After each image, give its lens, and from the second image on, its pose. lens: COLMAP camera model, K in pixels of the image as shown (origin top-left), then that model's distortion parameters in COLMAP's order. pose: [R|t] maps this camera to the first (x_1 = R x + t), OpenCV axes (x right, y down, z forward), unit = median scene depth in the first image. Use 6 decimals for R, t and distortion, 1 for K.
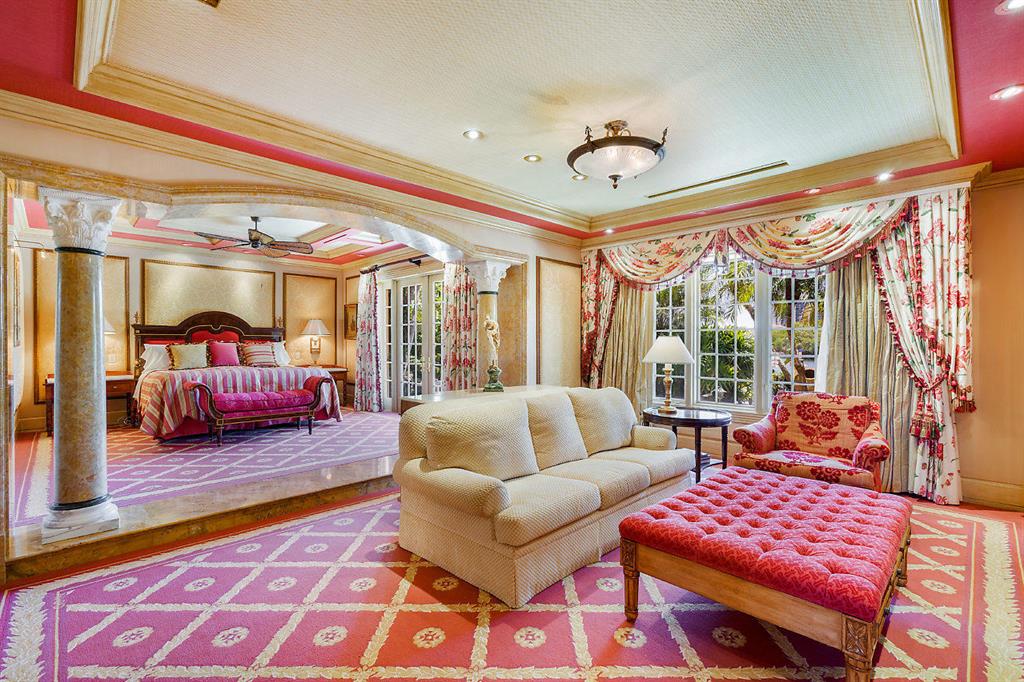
lens RADIAL K [[464.9, 0, 506.9], [0, 464.9, 354.3], [0, 0, 1]] dist [-0.003465, 0.000256]
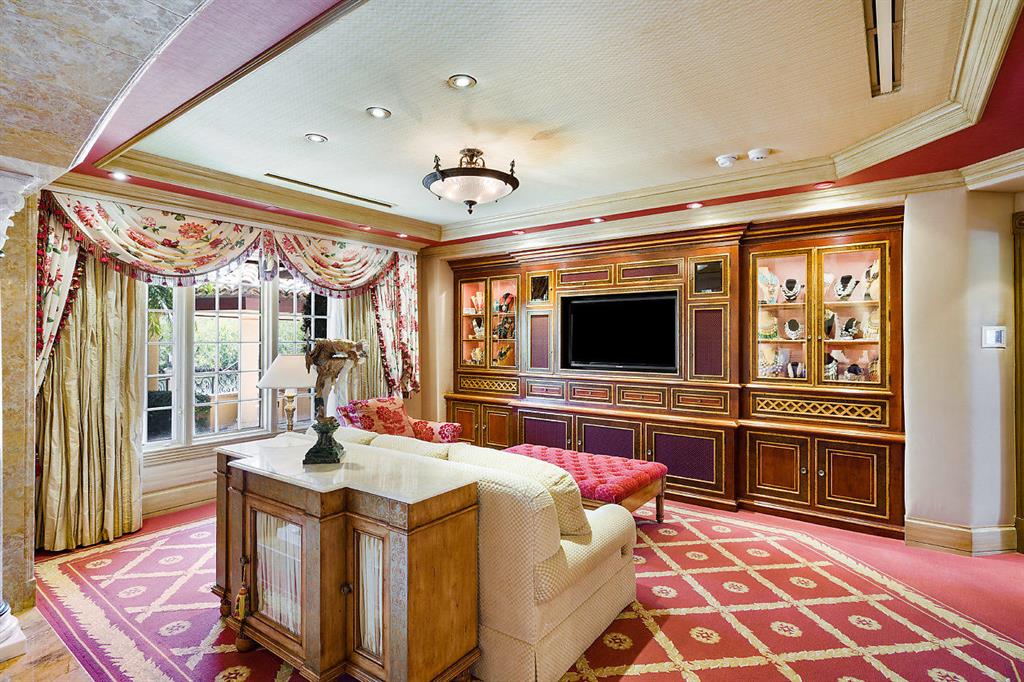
lens RADIAL K [[510.7, 0, 512.0], [0, 510.7, 341.0], [0, 0, 1]] dist [0.001634, 0.000171]
pose [[-0.152647, -0.005374, 0.988266, -0.692488], [0.025146, 0.999640, 0.009320, -0.069403], [-0.987961, 0.026274, -0.152457, 0.854945]]
